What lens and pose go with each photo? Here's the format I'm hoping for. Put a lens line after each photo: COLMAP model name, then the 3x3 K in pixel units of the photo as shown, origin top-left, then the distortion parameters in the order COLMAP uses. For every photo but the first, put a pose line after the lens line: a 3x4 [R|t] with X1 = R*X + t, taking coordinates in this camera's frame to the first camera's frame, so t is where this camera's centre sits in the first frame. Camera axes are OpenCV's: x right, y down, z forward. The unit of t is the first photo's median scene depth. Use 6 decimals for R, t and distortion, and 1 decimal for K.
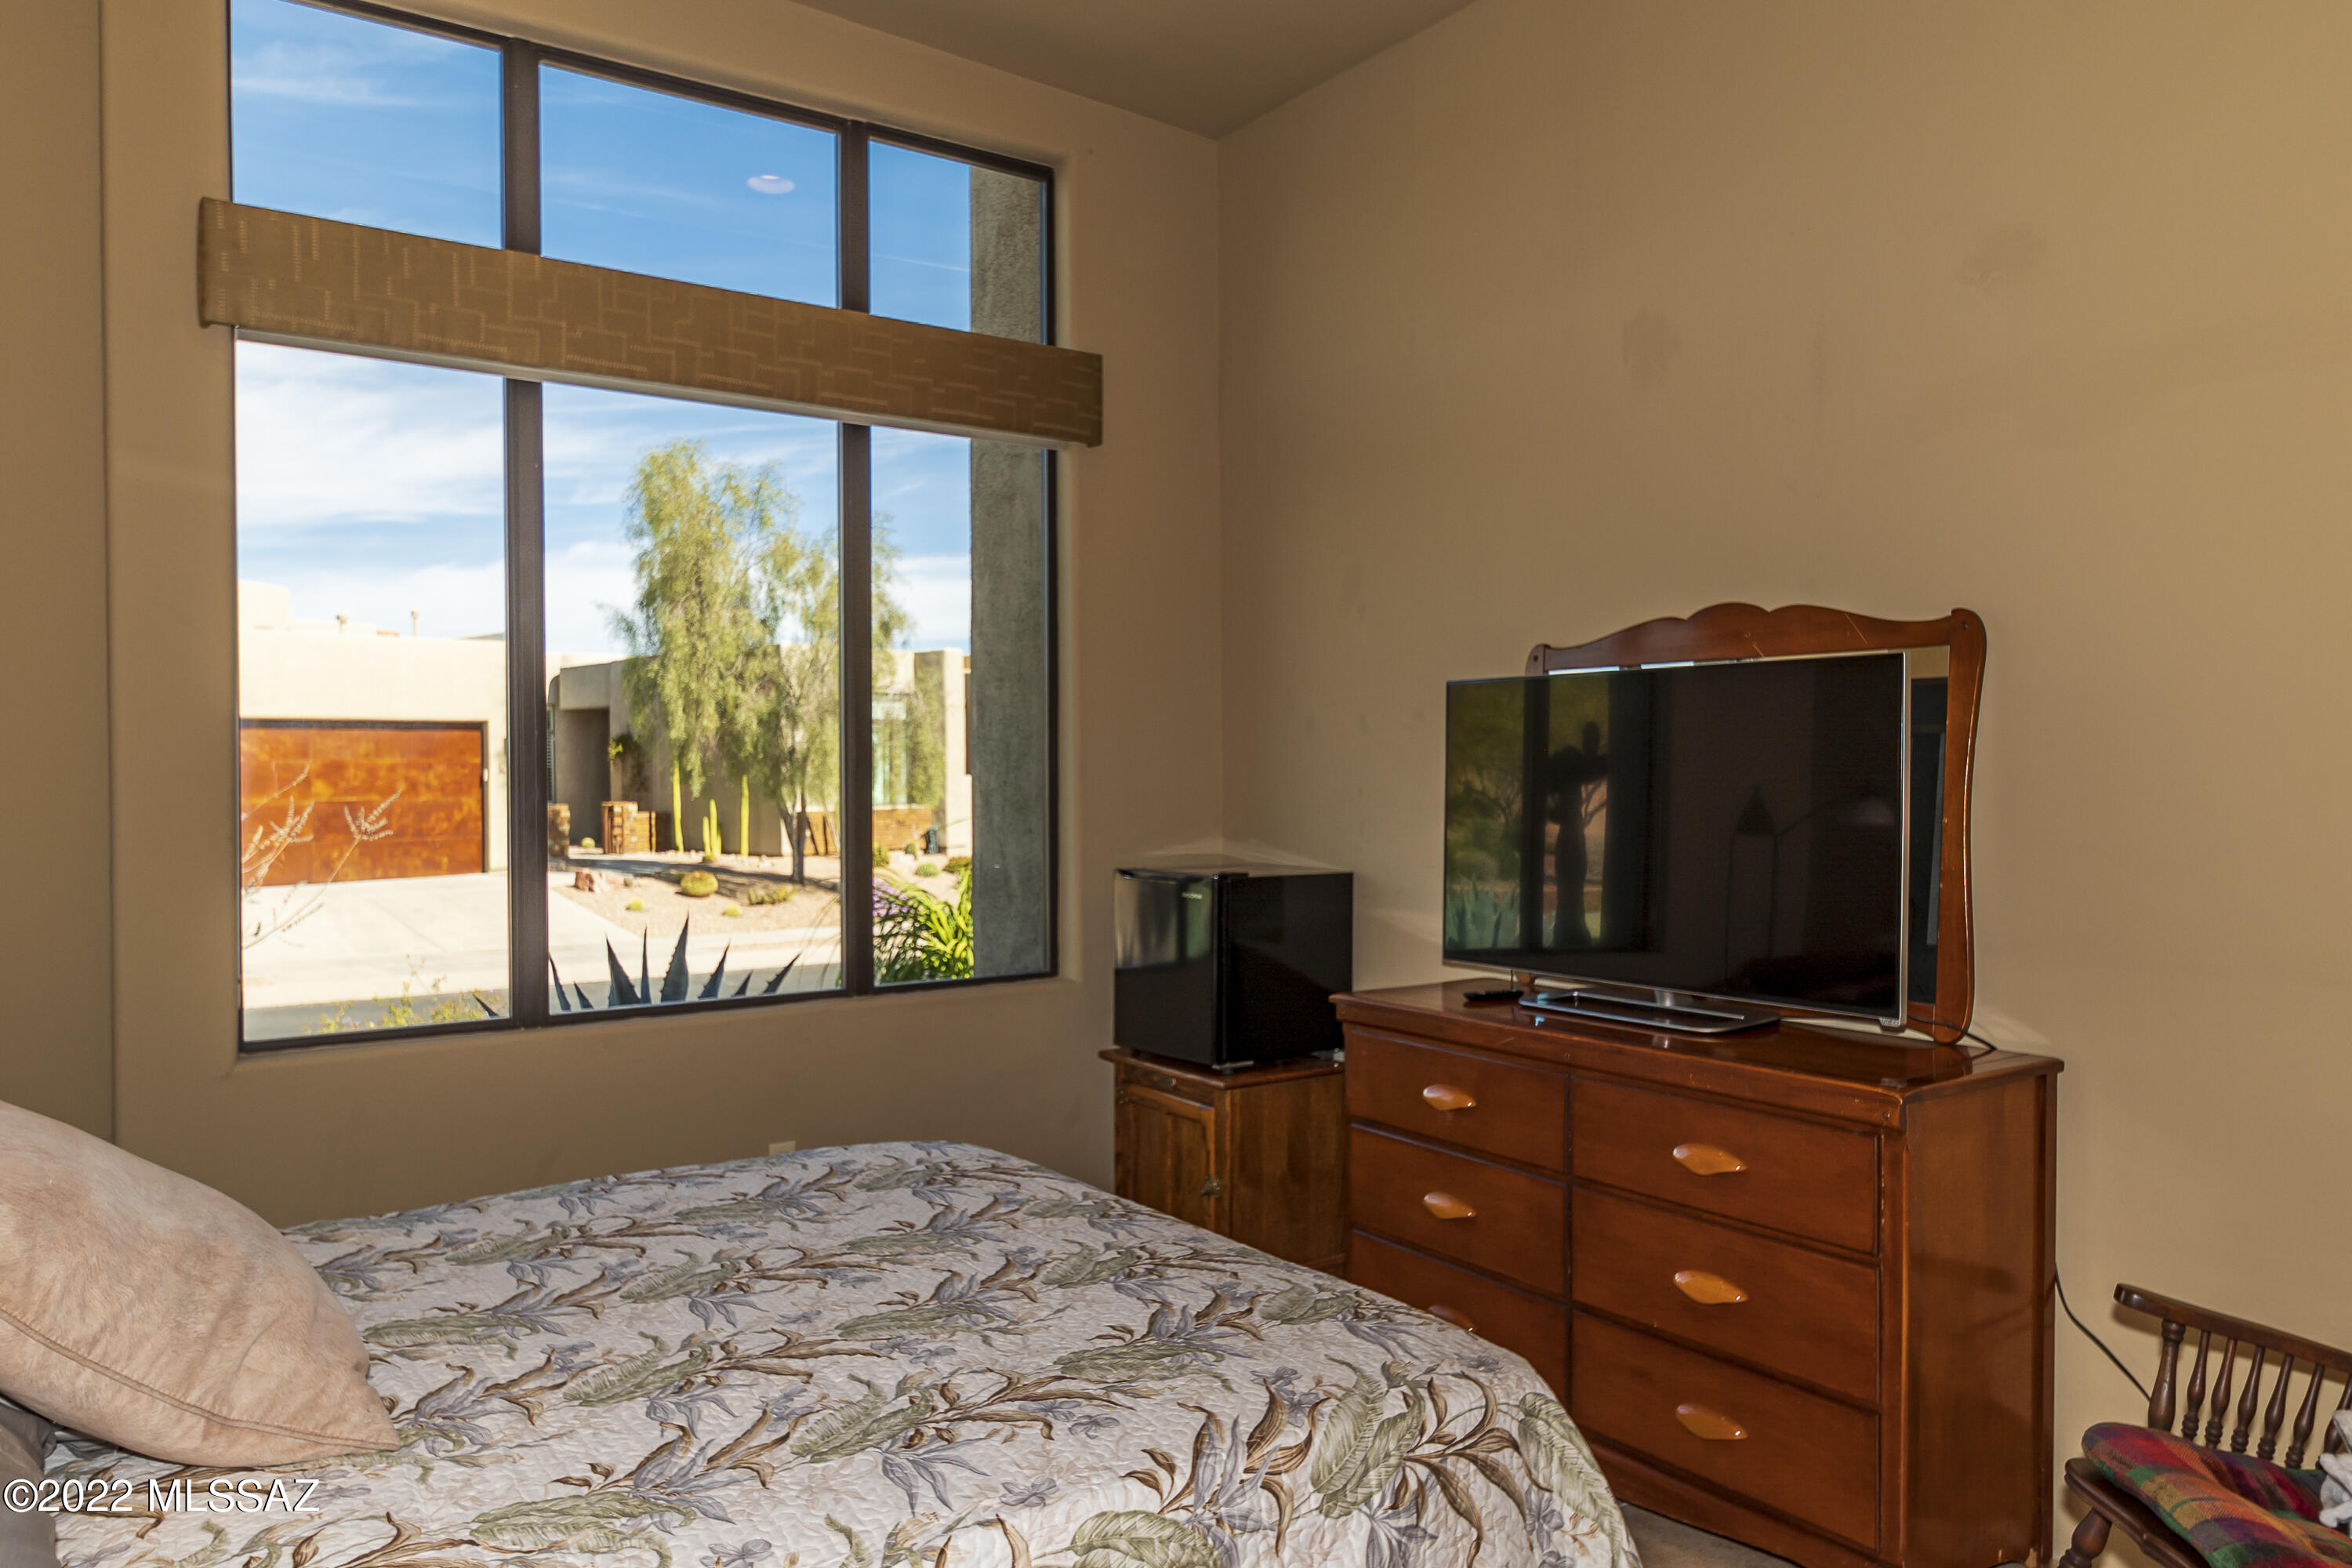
lens RADIAL K [[1608.0, 0, 1176.0], [0, 1608.0, 784.0], [0, 0, 1]] dist [-0.019124, -0.000071]
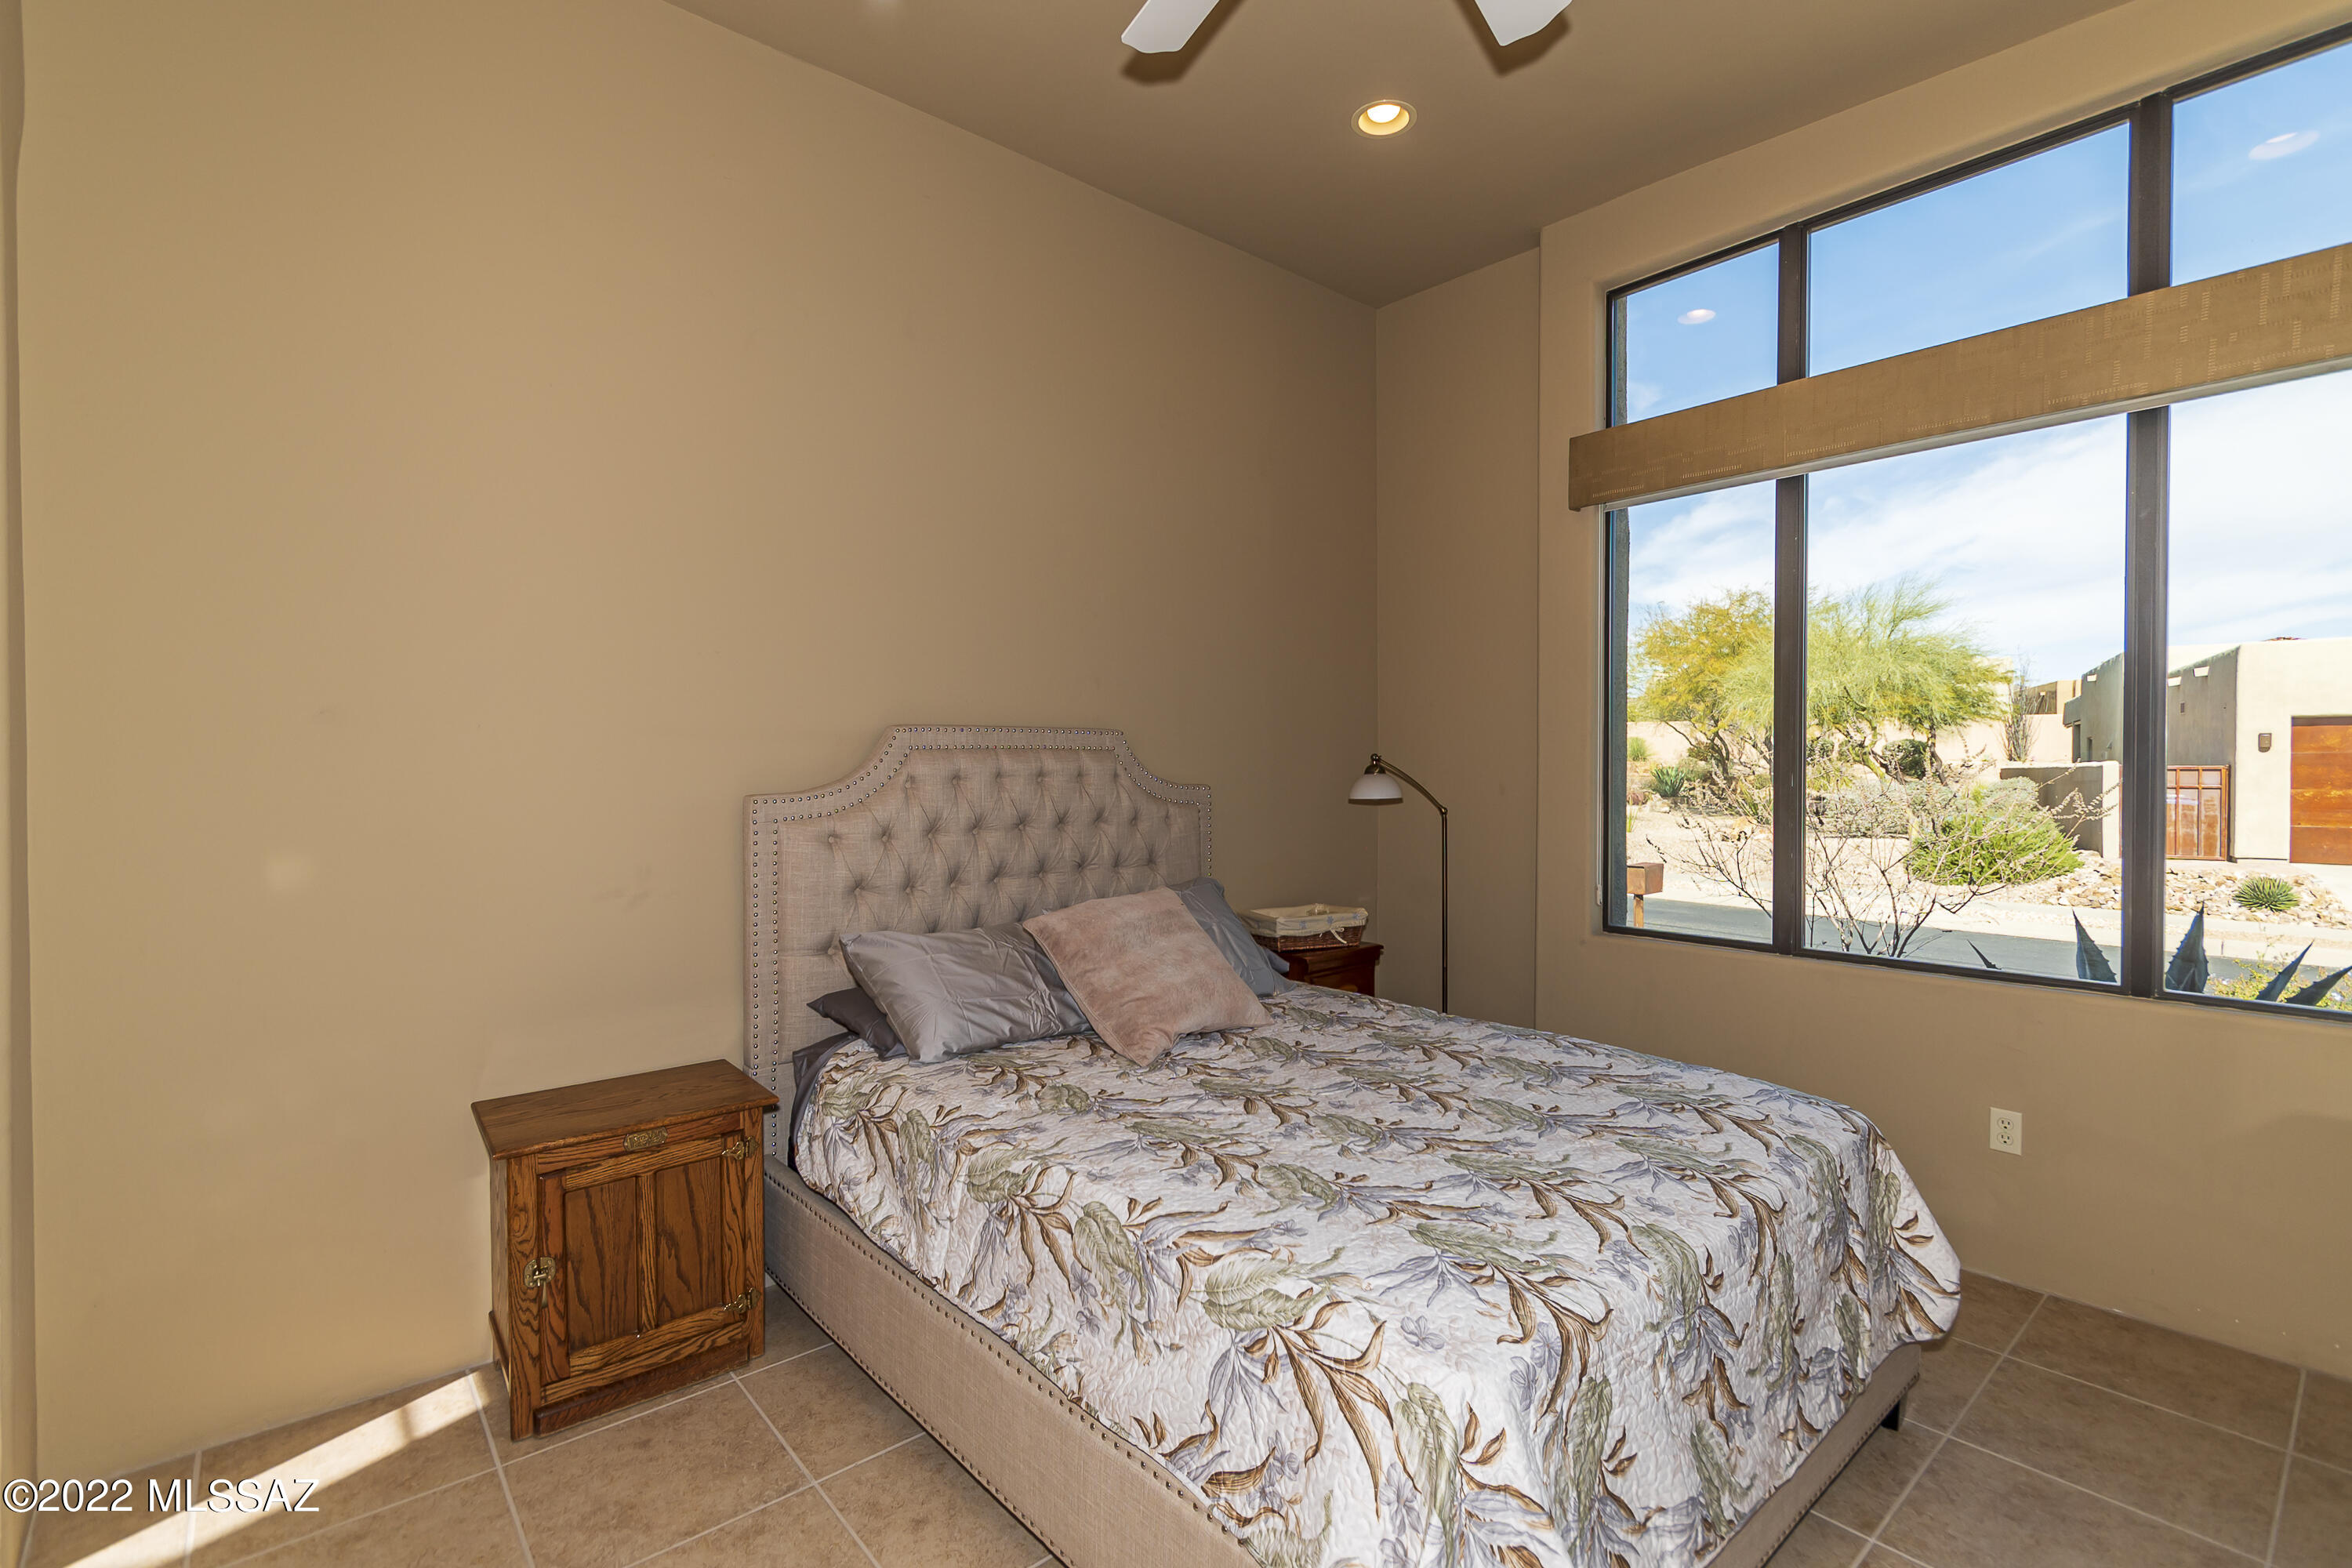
lens RADIAL K [[1050.9, 0, 1163.6], [0, 1050.9, 774.7], [0, 0, 1]] dist [0.011154, -0.000245]
pose [[0.093176, 0.015599, -0.995527, 0.726337], [-0.004539, 0.999874, 0.015242, -0.018950], [0.995639, 0.003098, 0.093235, 0.637645]]
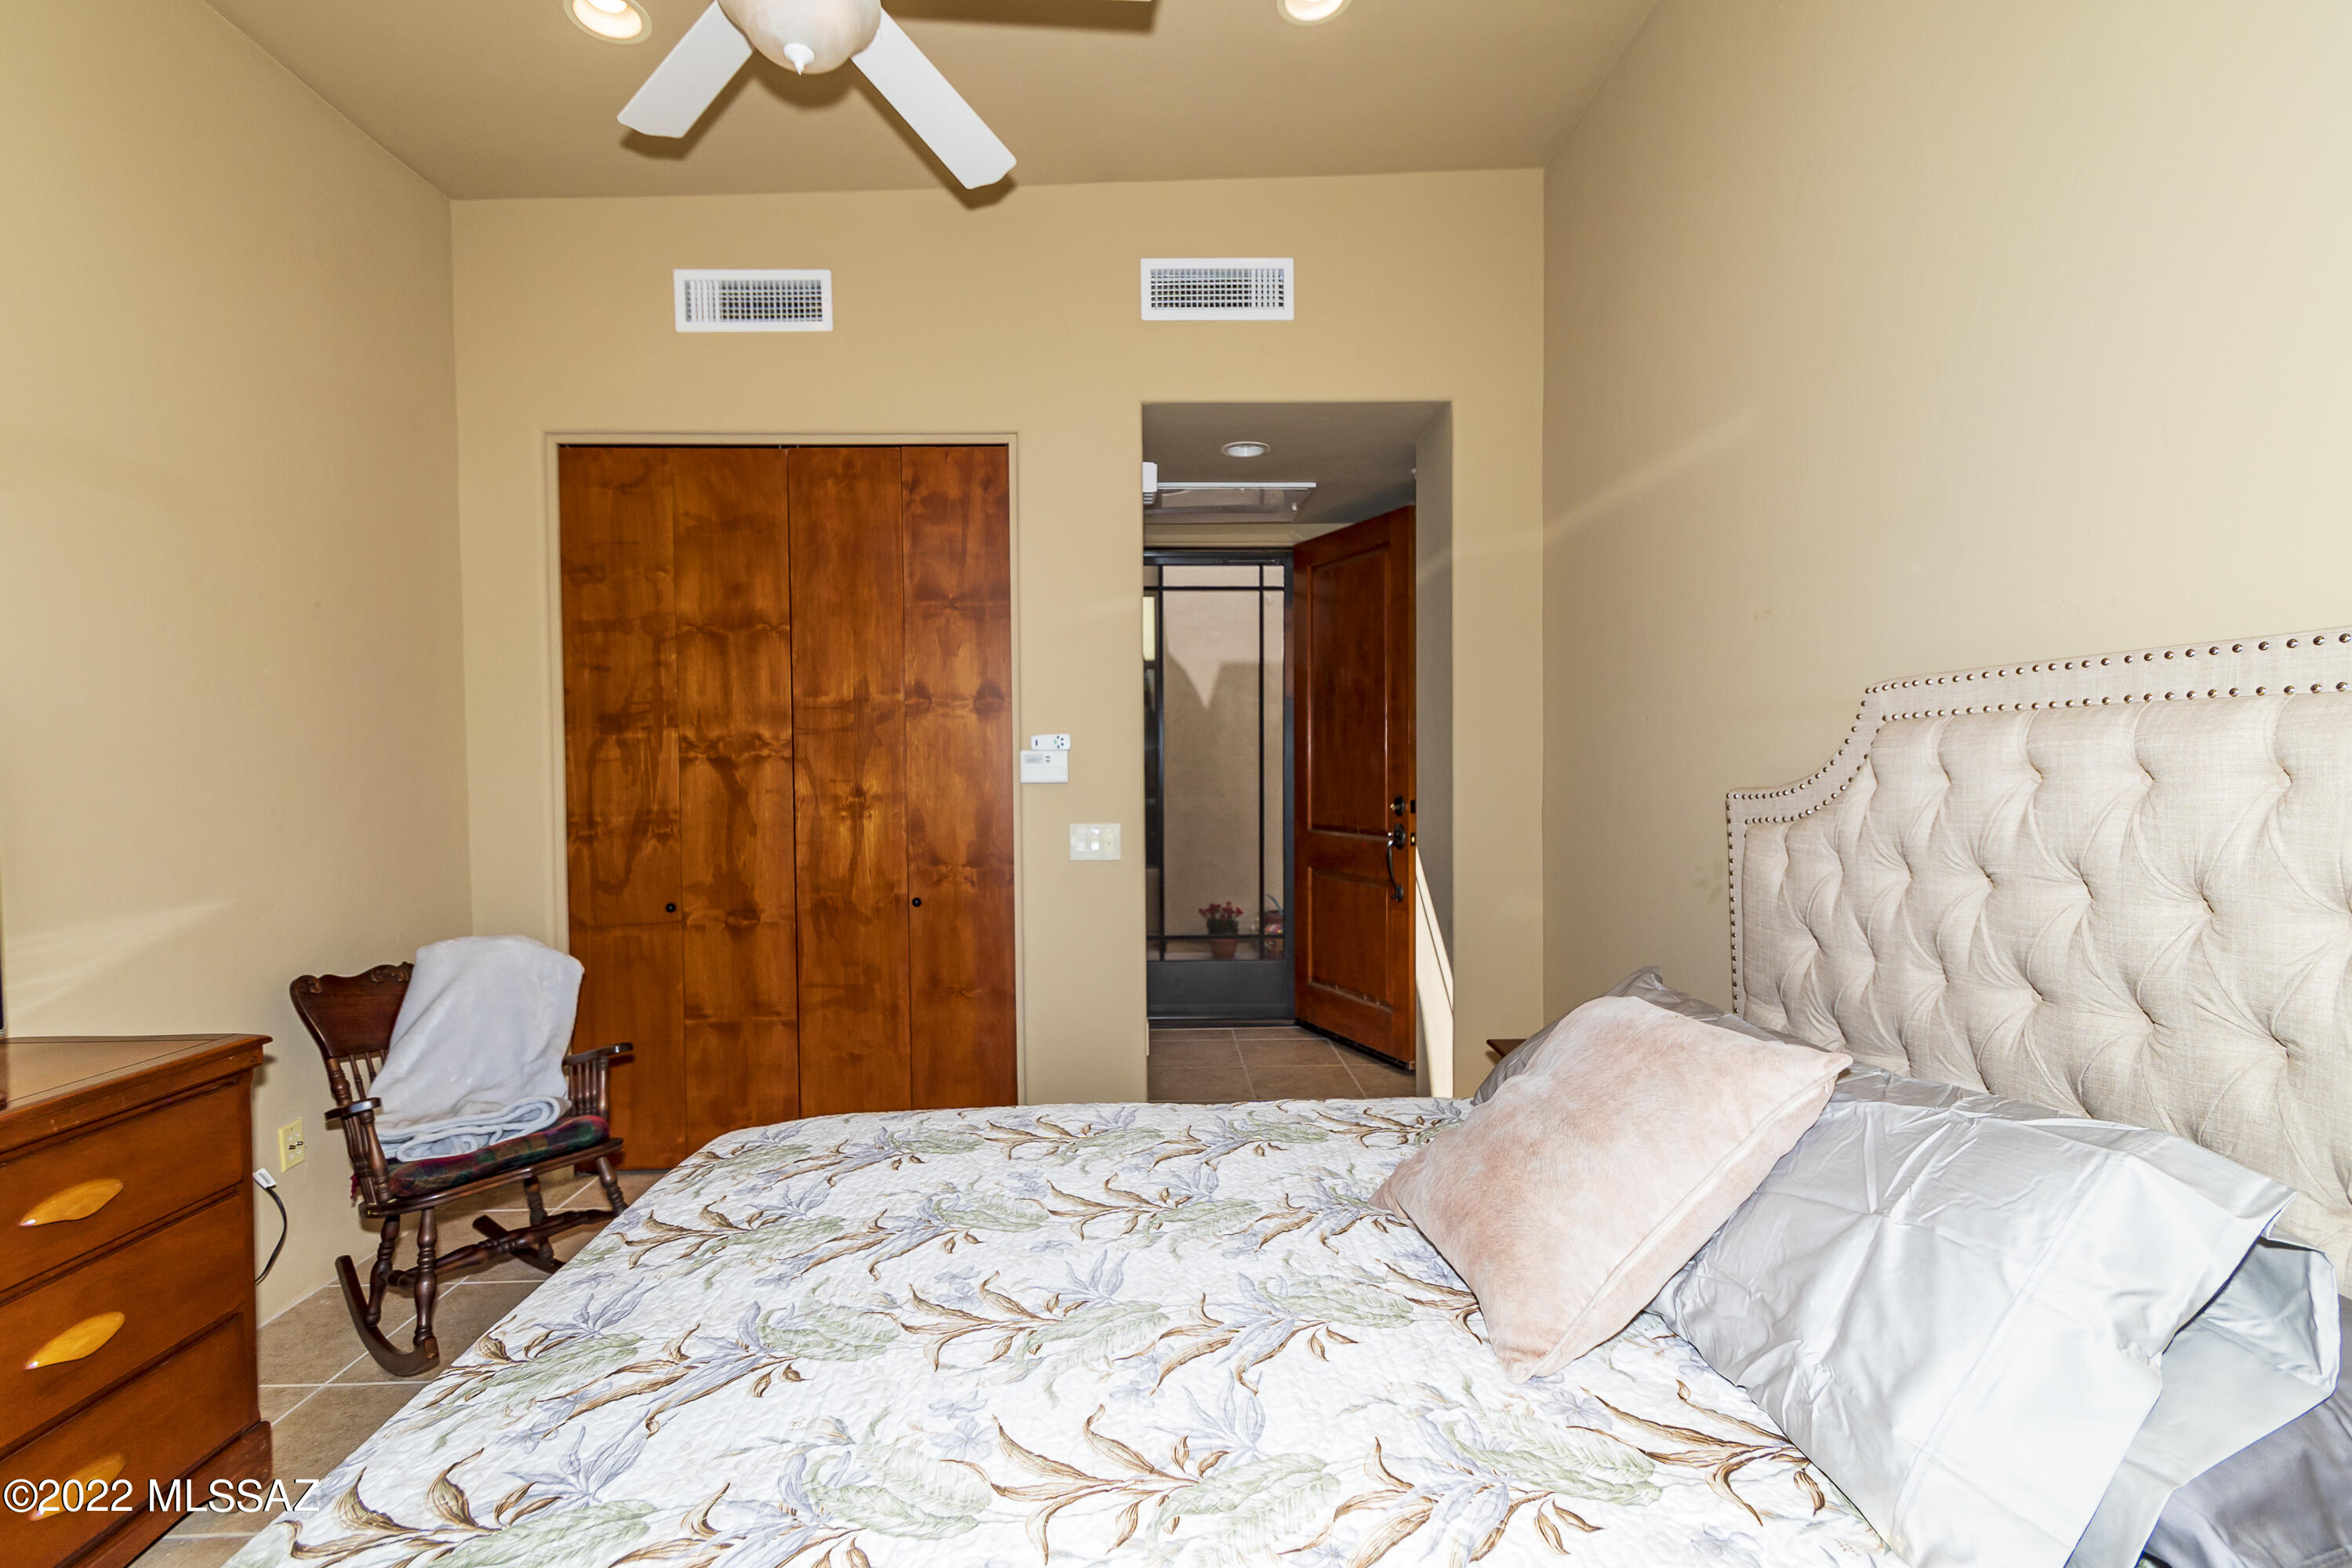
lens RADIAL K [[1050.9, 0, 1163.6], [0, 1050.9, 774.7], [0, 0, 1]] dist [0.011154, -0.000245]
pose [[-0.830426, 0.007550, 0.557078, -0.638945], [0.017433, 0.999771, 0.012437, -0.008583], [-0.556856, 0.020040, -0.830367, 1.393966]]
